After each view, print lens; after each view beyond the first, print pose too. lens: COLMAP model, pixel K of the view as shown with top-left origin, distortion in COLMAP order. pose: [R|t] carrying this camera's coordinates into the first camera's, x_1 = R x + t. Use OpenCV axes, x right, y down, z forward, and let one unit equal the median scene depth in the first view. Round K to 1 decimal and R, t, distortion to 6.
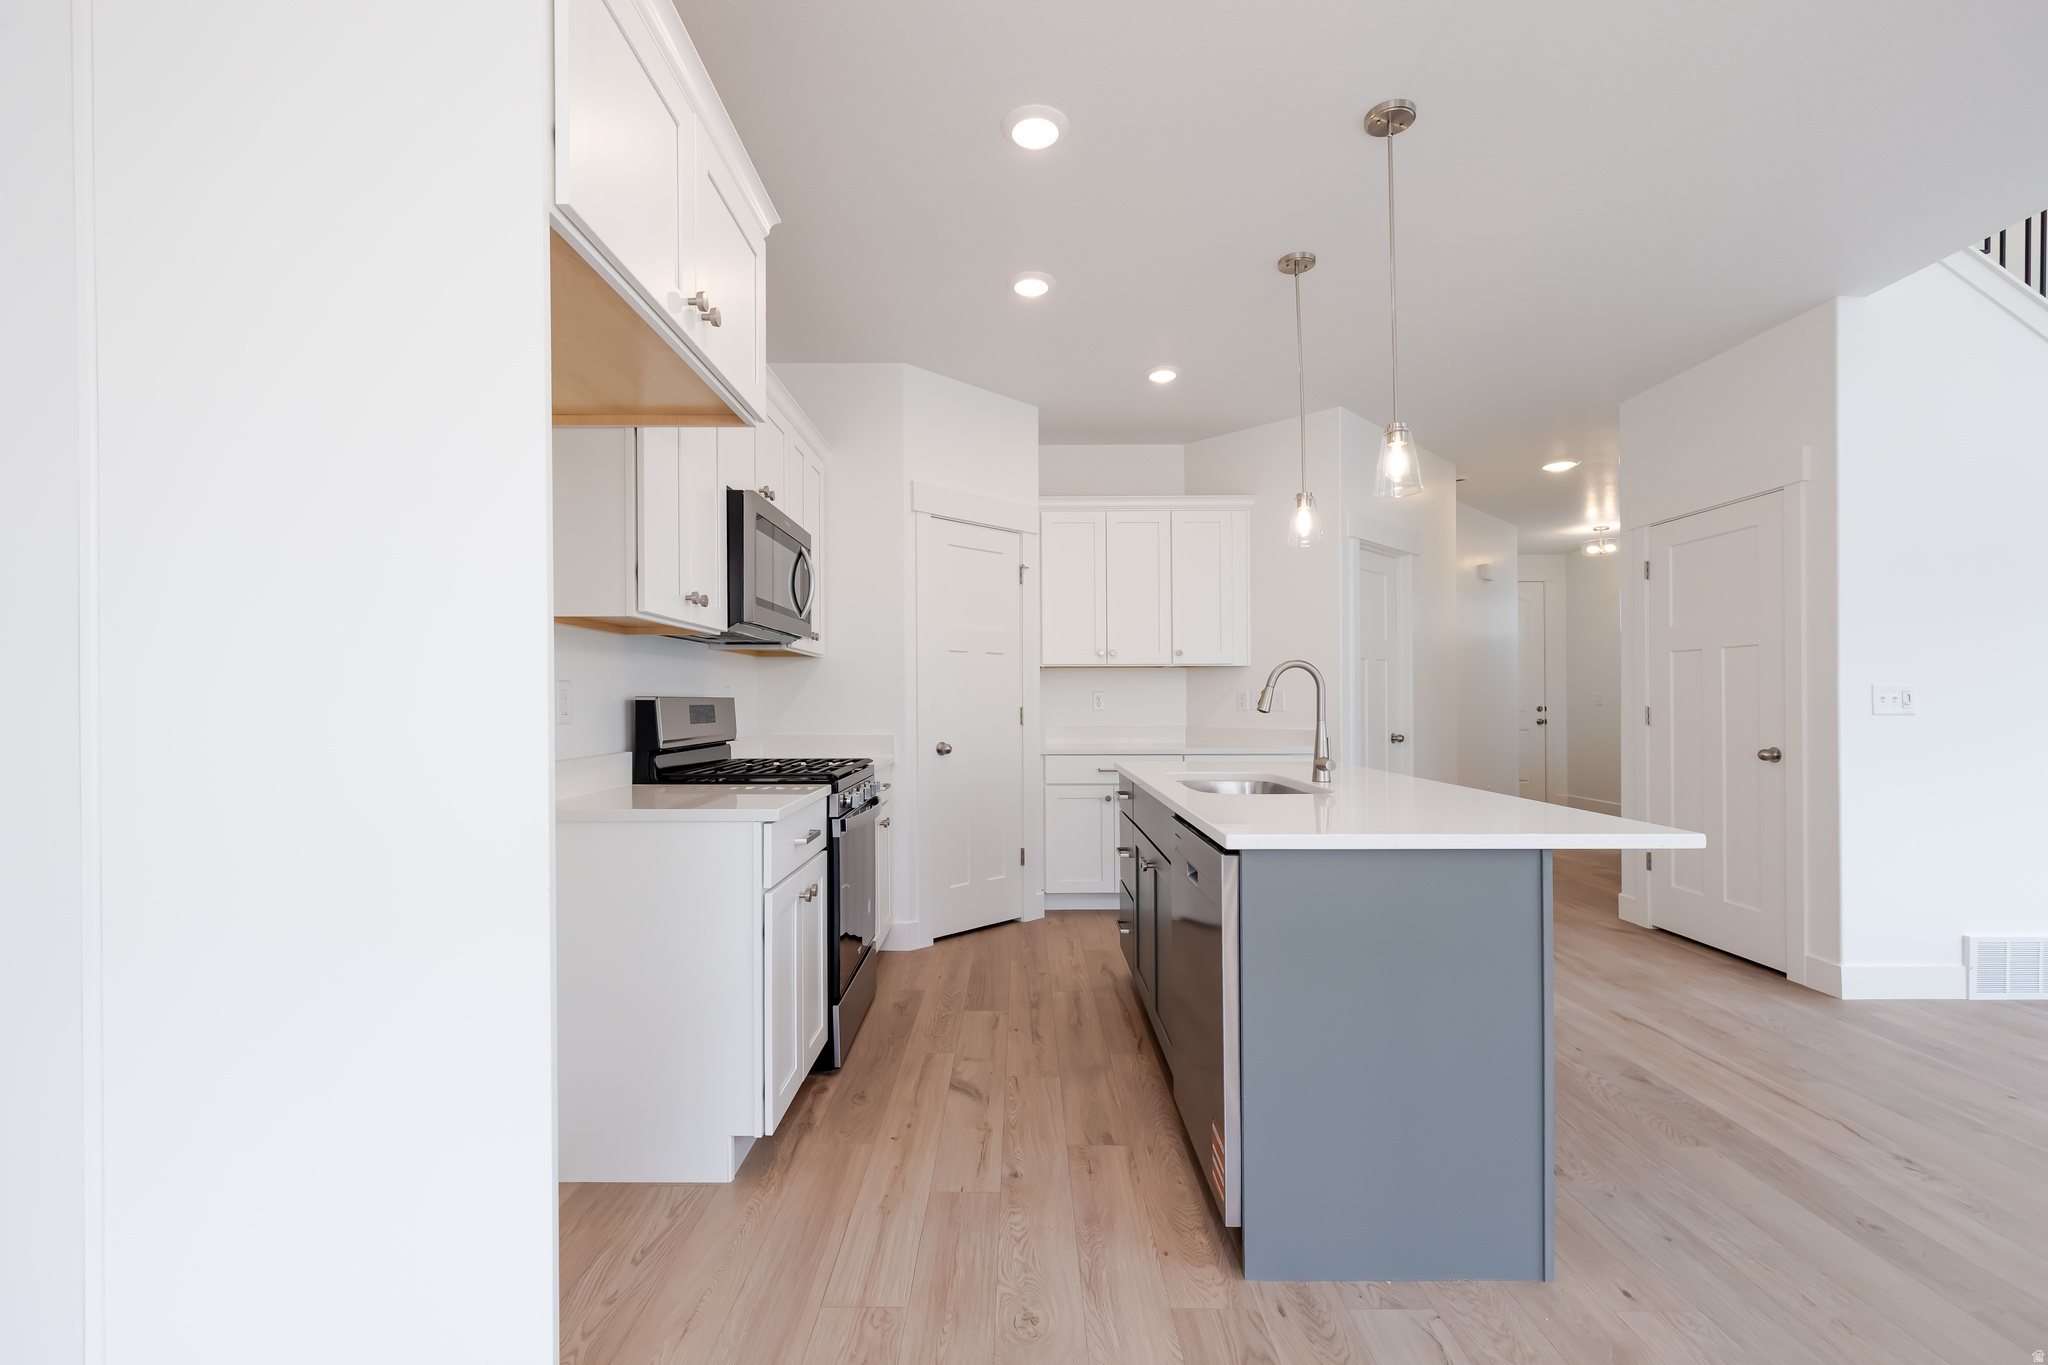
lens RADIAL K [[892.4, 0, 1014.1], [0, 892.4, 690.5], [0, 0, 1]] dist [0.001713, 0.000002]
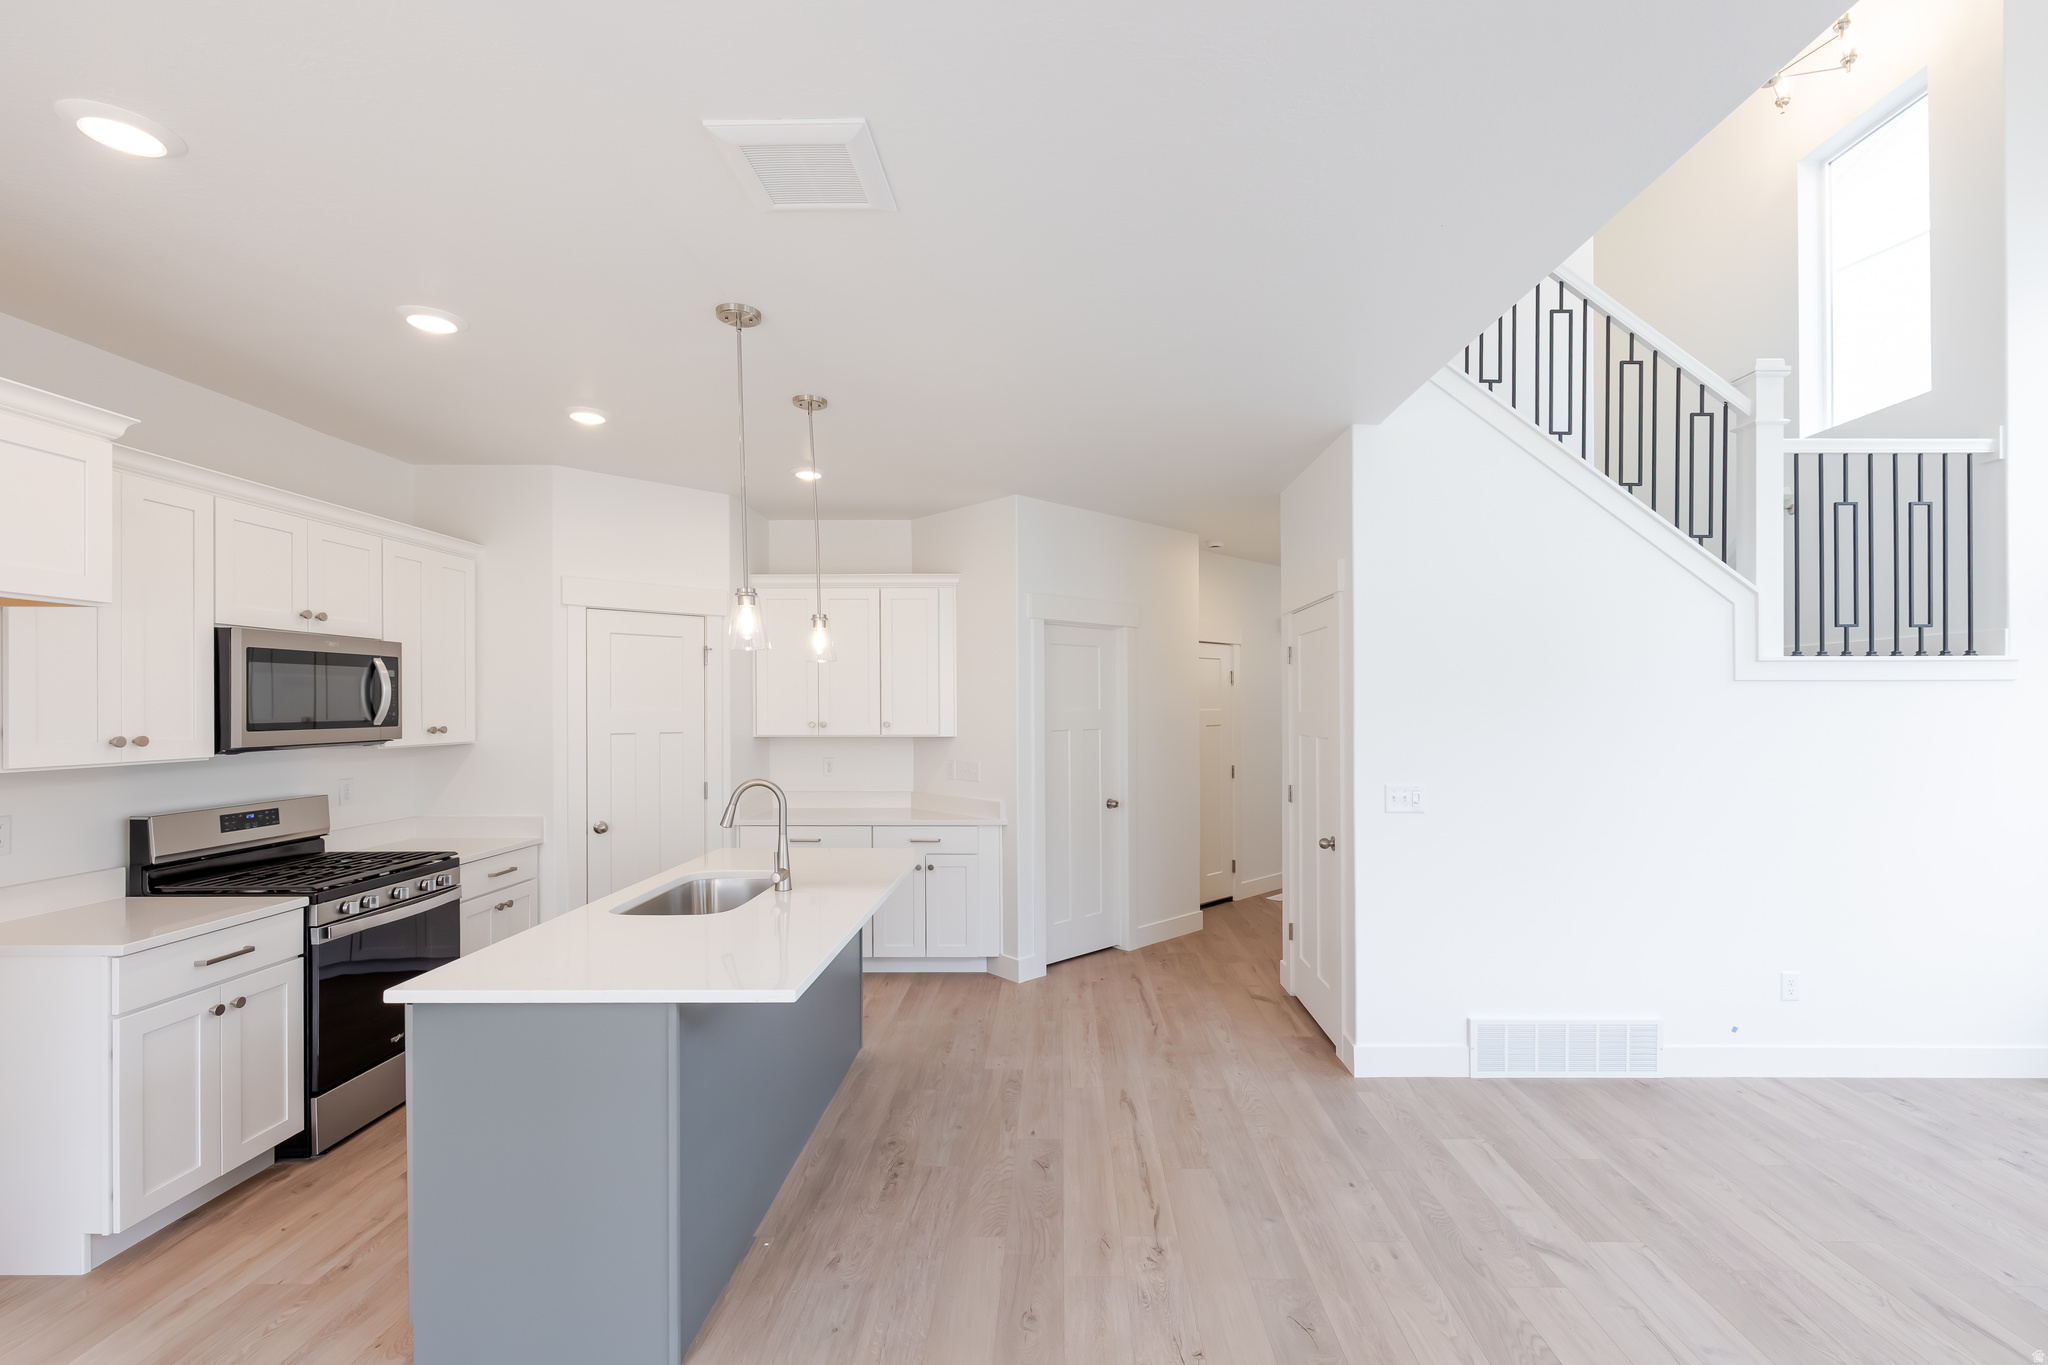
lens RADIAL K [[892.4, 0, 1052.2], [0, 892.4, 706.0], [0, 0, 1]] dist [0.001713, 0.000002]
pose [[0.999998, 0.001805, -0.000757, 0.562636], [-0.001799, 0.999961, 0.008606, -0.111329], [0.000772, -0.008604, 0.999963, -0.076882]]
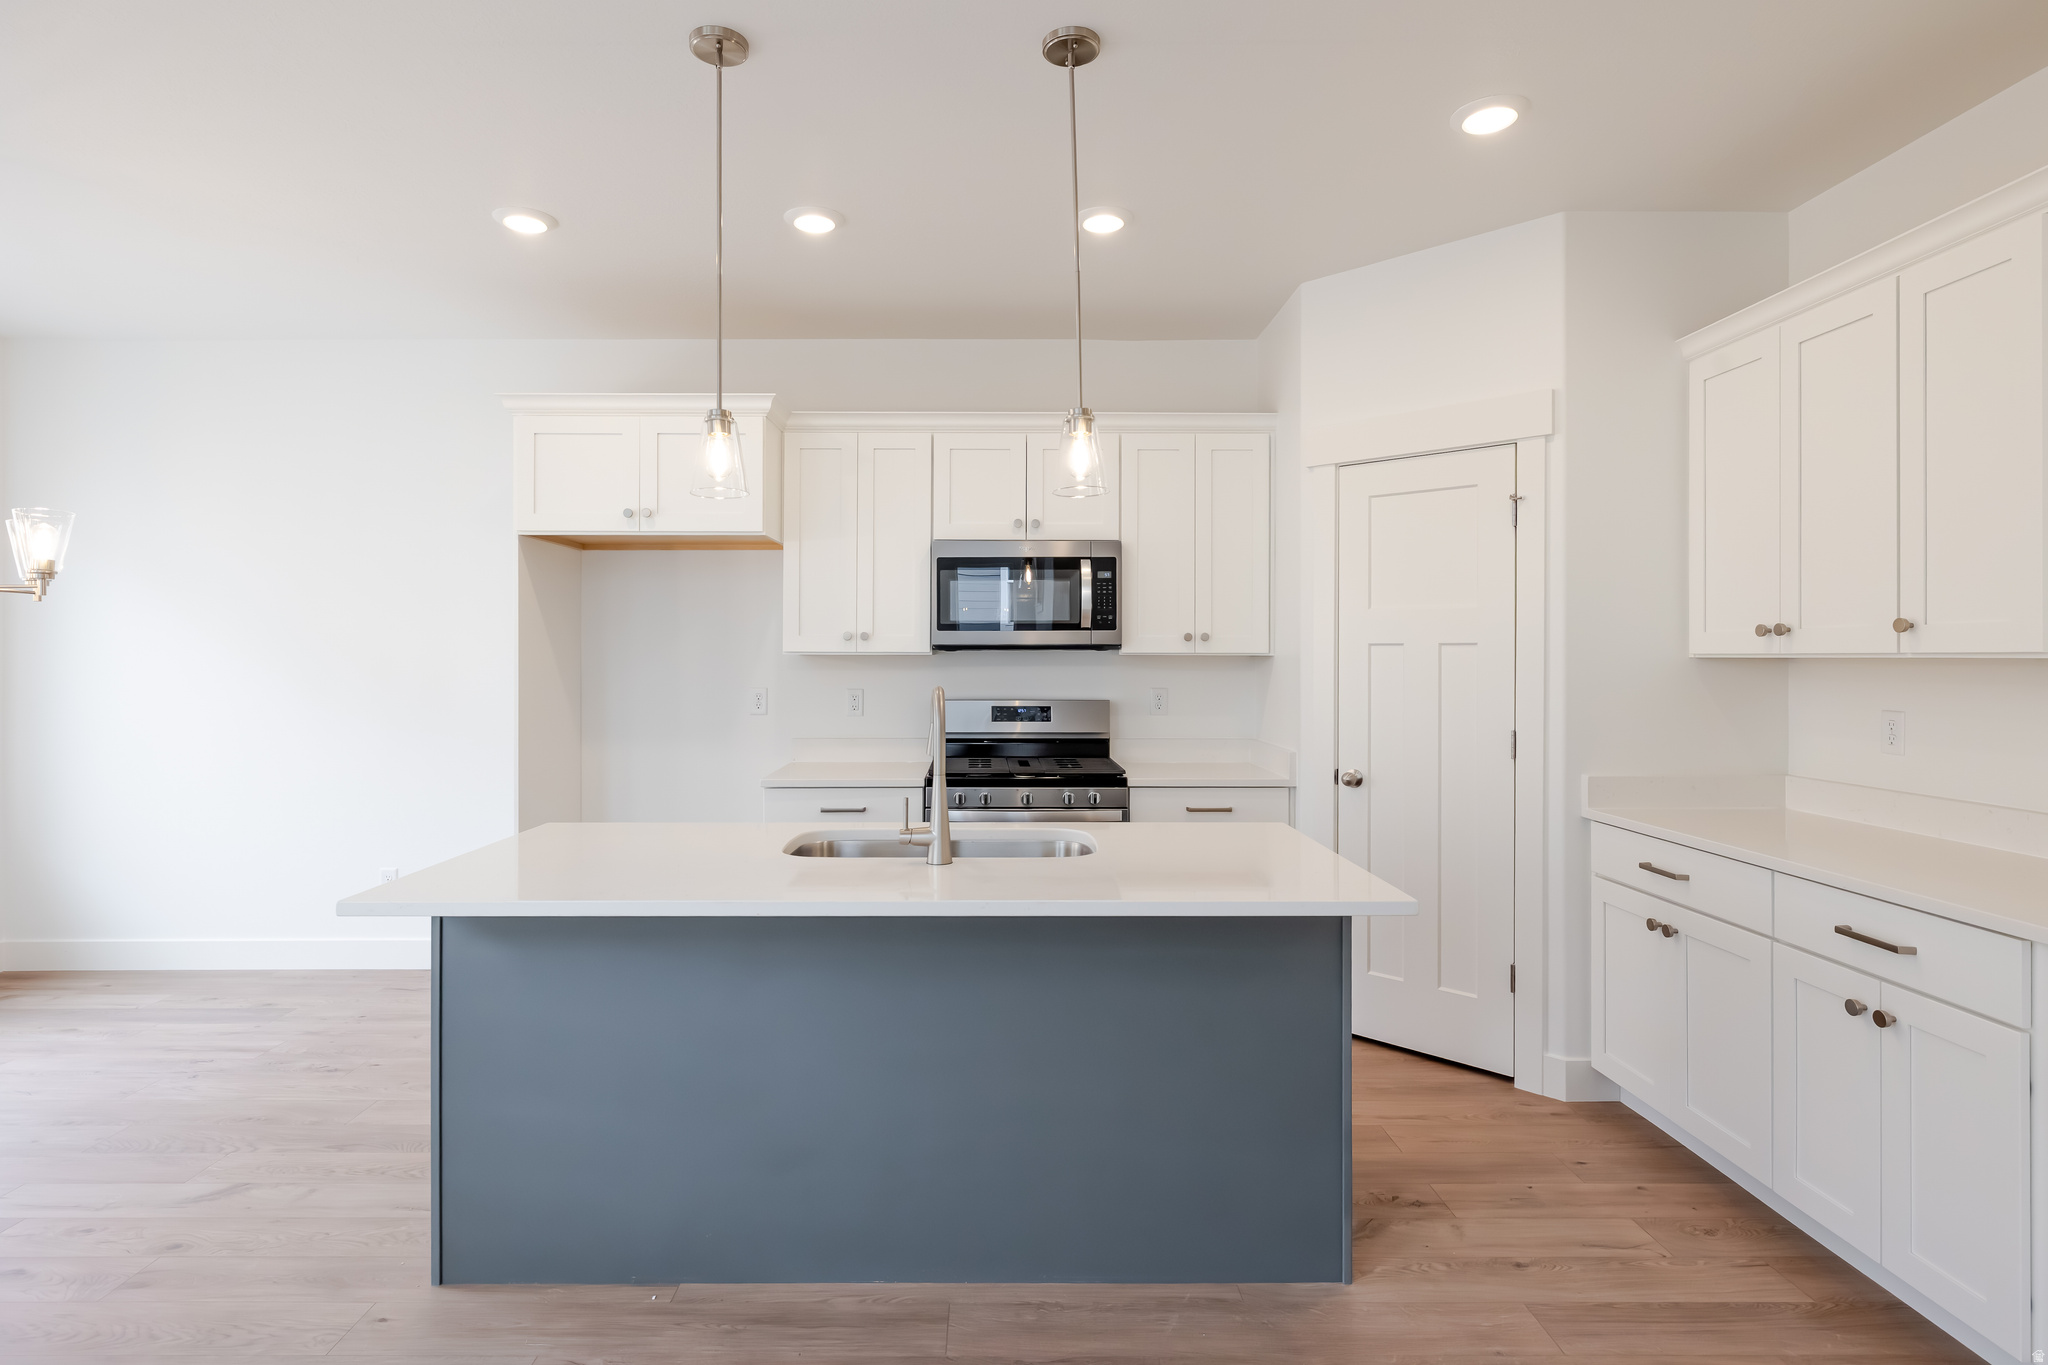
lens RADIAL K [[1050.4, 0, 1016.0], [0, 1050.4, 679.2], [0, 0, 1]] dist [0.000865, -0.001314]
pose [[0.014841, 0.025534, -0.999564, 0.964469], [0.007586, 0.999642, 0.025649, -0.051692], [0.999861, -0.007963, 0.014642, 0.875035]]
